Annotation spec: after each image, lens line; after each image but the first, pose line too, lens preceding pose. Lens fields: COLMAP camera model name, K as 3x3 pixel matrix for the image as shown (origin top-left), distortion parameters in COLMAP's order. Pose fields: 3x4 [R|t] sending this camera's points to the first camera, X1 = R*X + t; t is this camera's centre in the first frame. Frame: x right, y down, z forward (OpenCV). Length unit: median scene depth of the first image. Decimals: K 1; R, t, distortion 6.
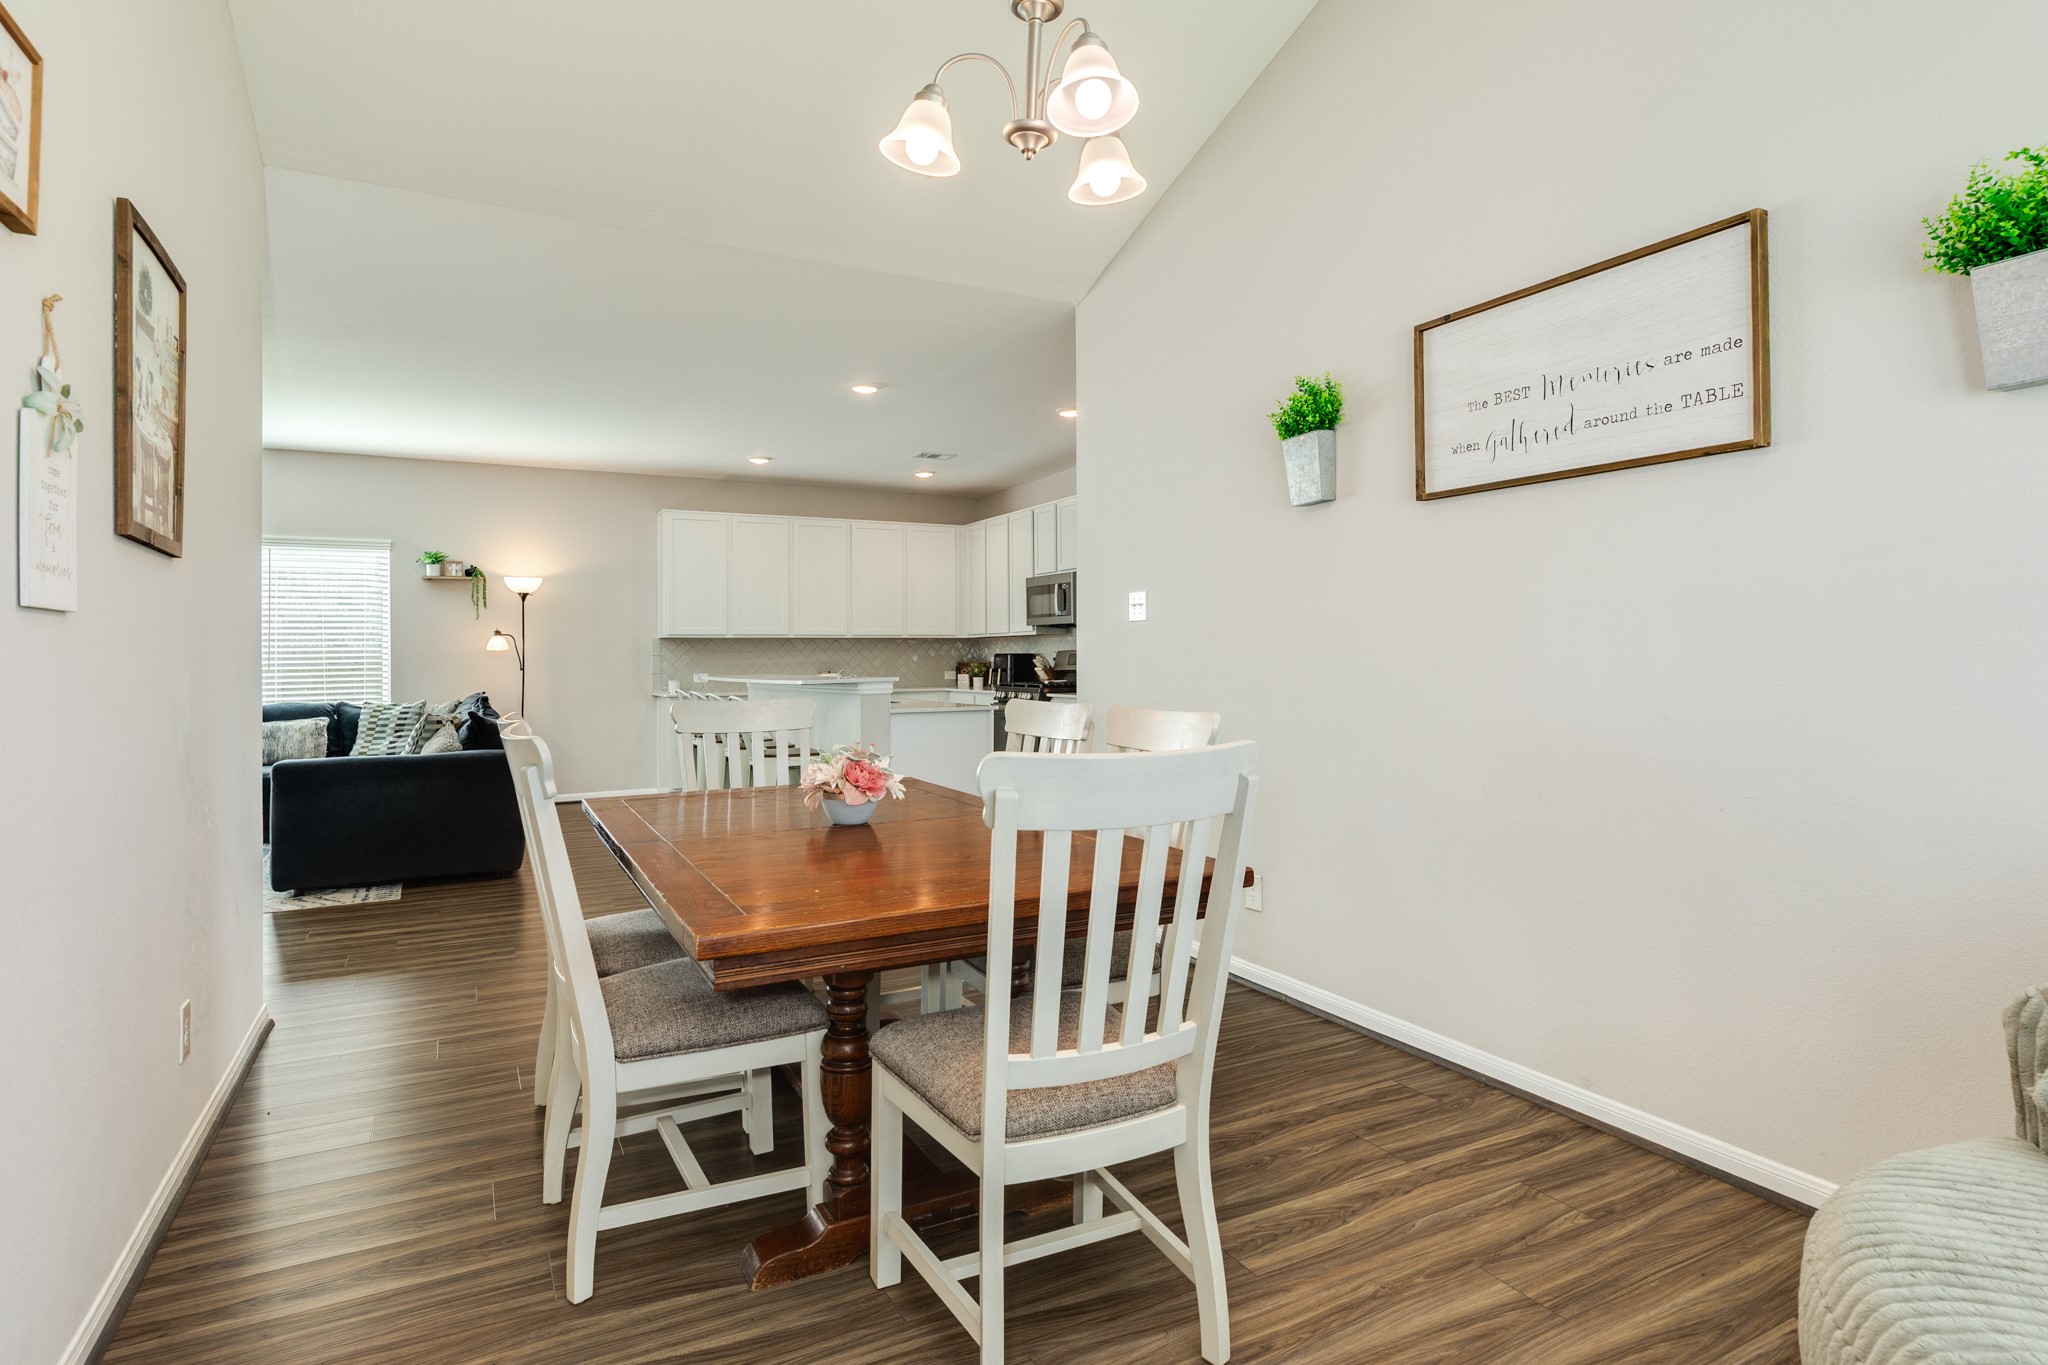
lens RADIAL K [[1076.8, 0, 1022.0], [0, 1076.8, 648.9], [0, 0, 1]] dist [-0.000847, -0.000100]
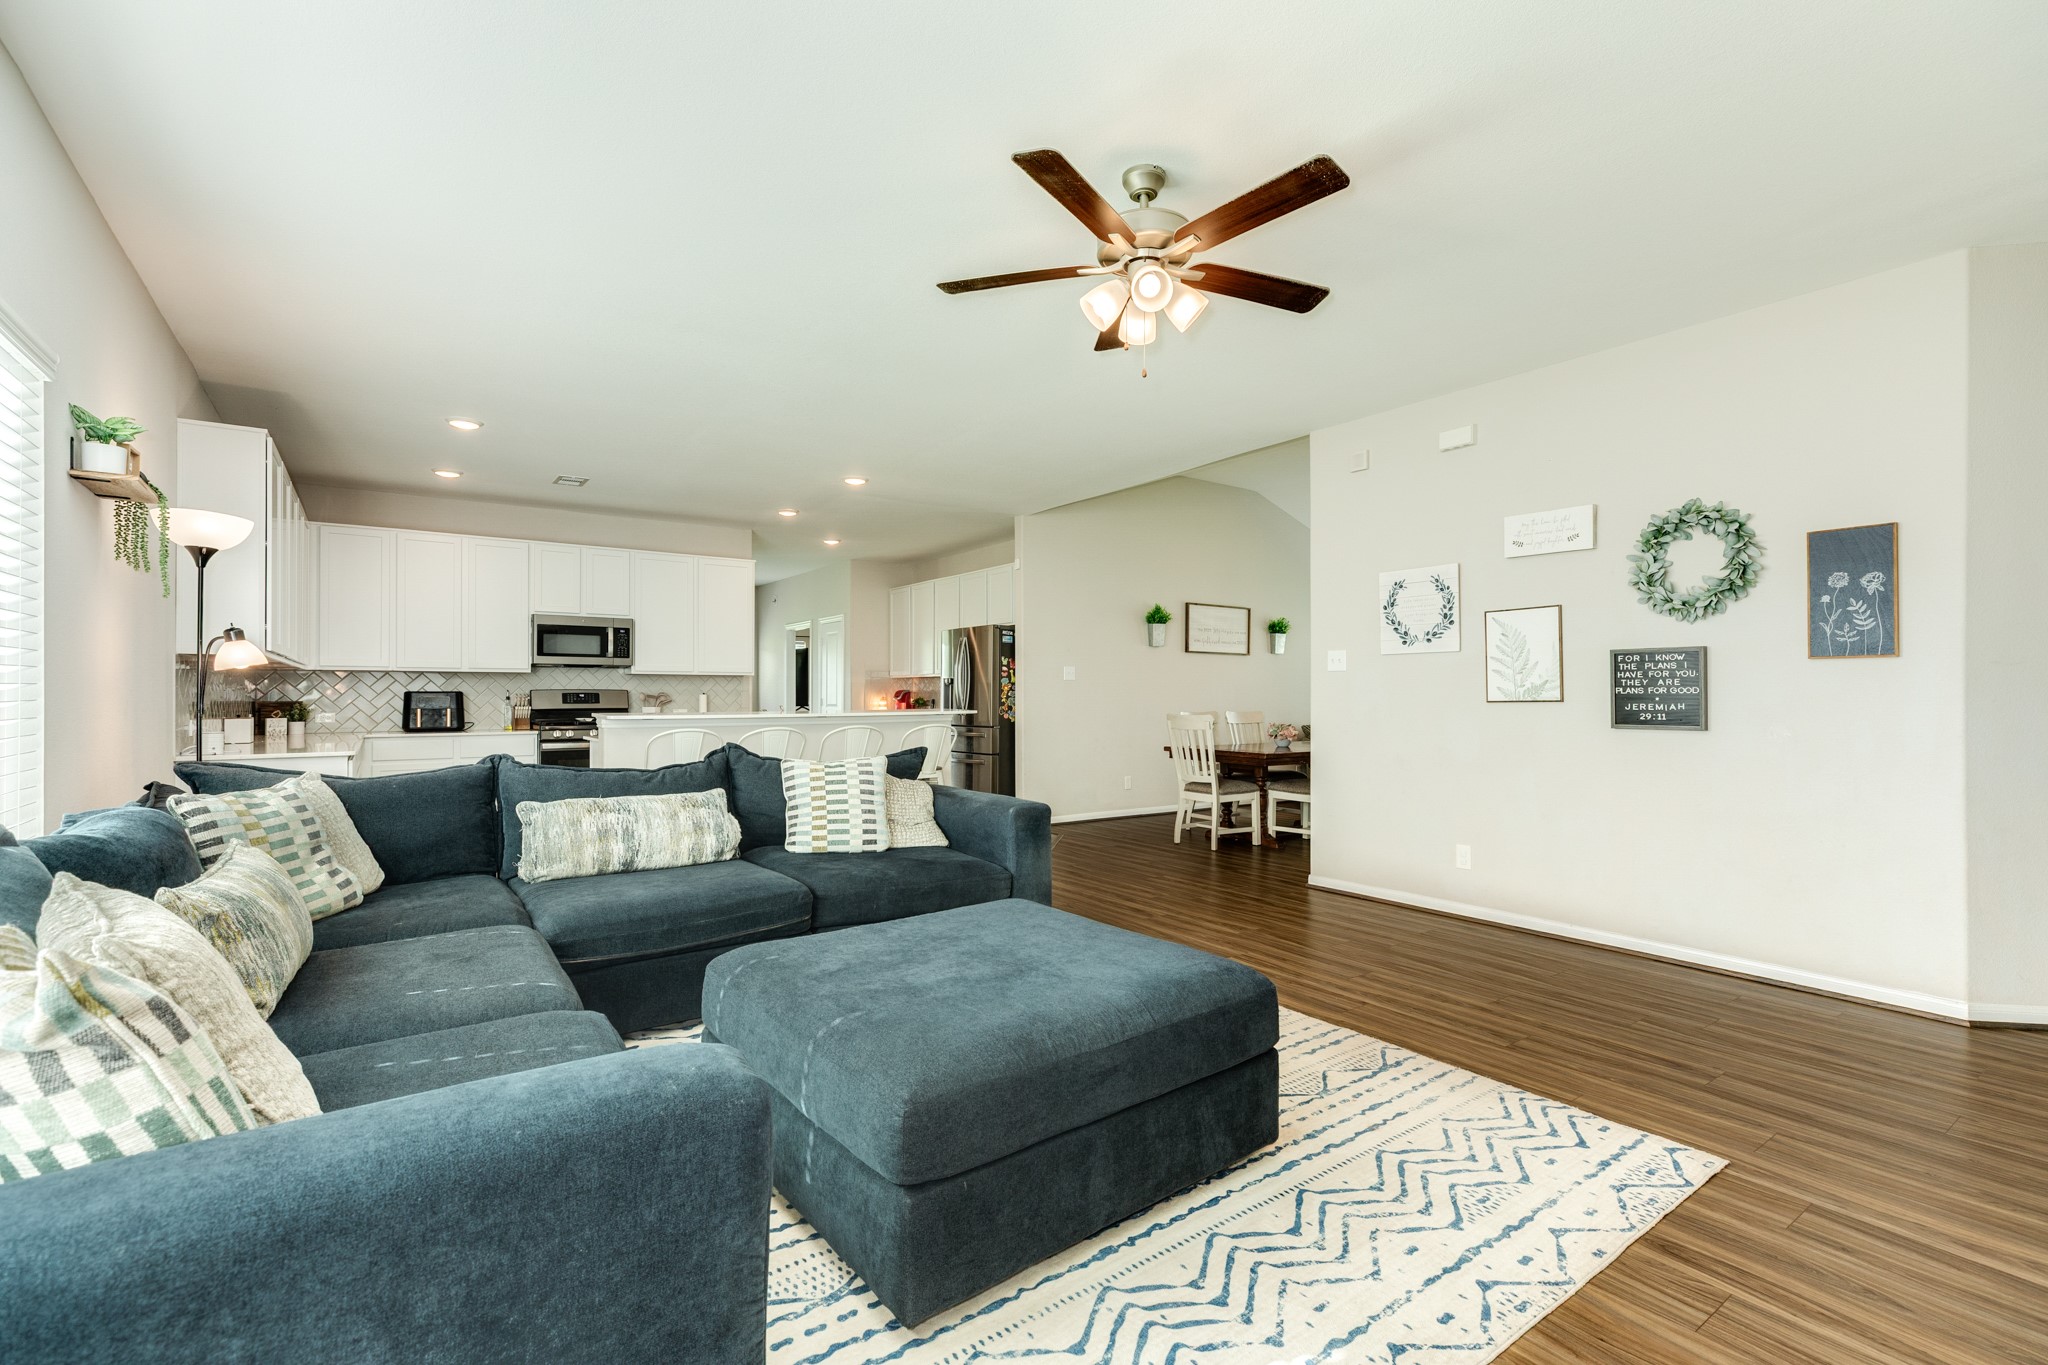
lens RADIAL K [[915.5, 0, 1019.8], [0, 915.5, 687.2], [0, 0, 1]] dist [0.000951, -0.000026]
pose [[-0.129044, 0.018231, 0.991471, -0.865650], [-0.004119, 0.999813, -0.018920, 0.013643], [-0.991630, -0.006526, -0.128944, 0.666861]]
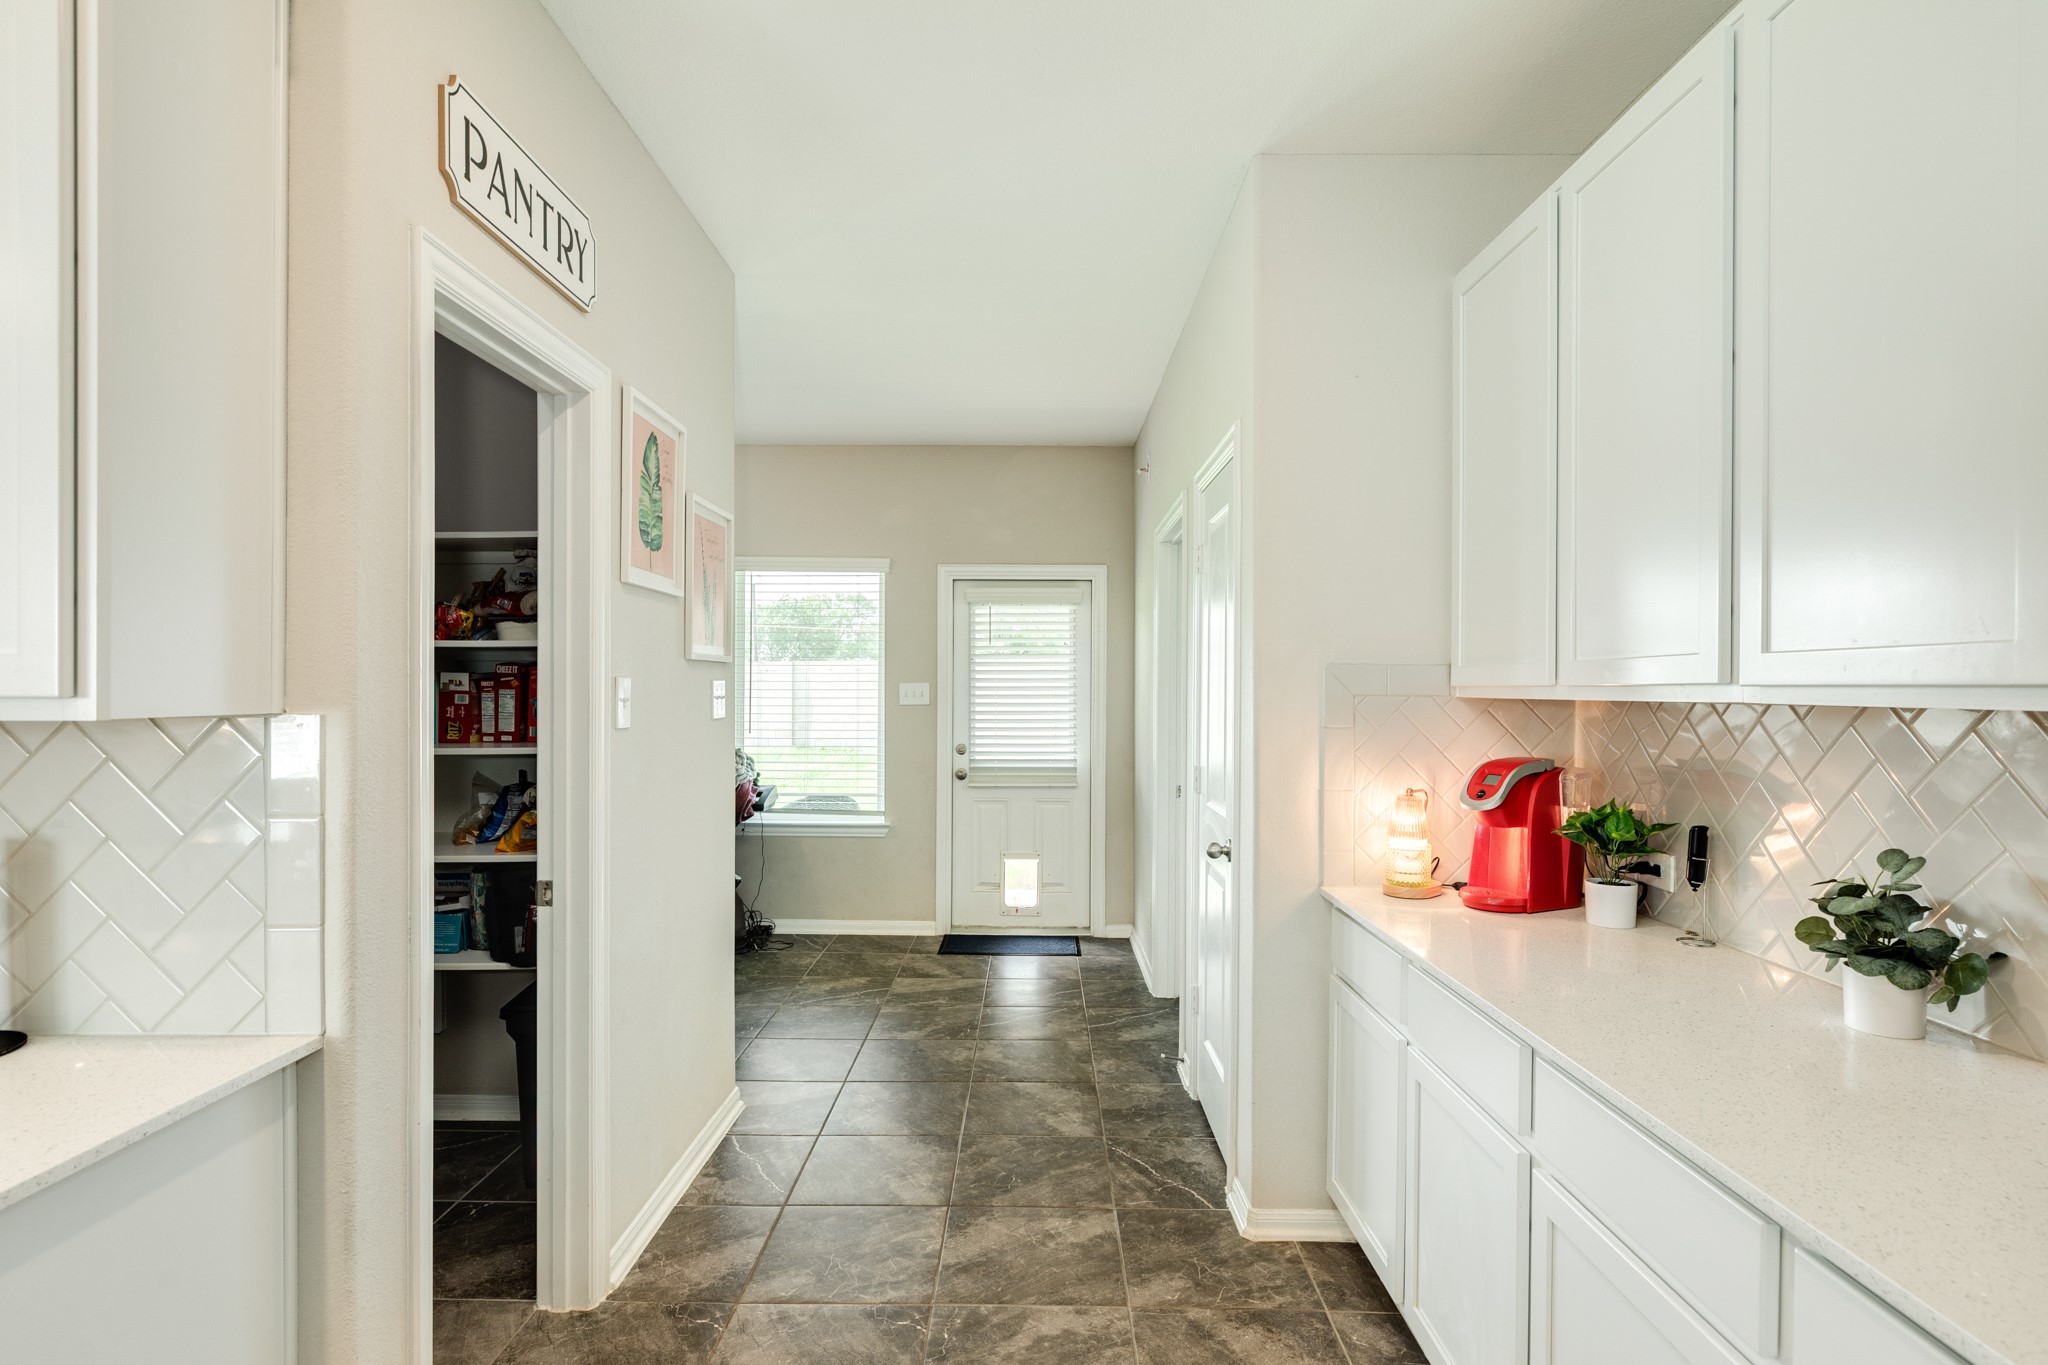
lens RADIAL K [[1039.7, 0, 1024.0], [0, 1039.7, 682.5], [0, 0, 1]] dist [-0.018944, -0.000262]
pose [[0.472339, 0.012778, 0.881324, 0.045837], [-0.013765, 0.999880, -0.007120, -0.021018], [-0.881309, -0.008768, 0.472459, 0.649544]]
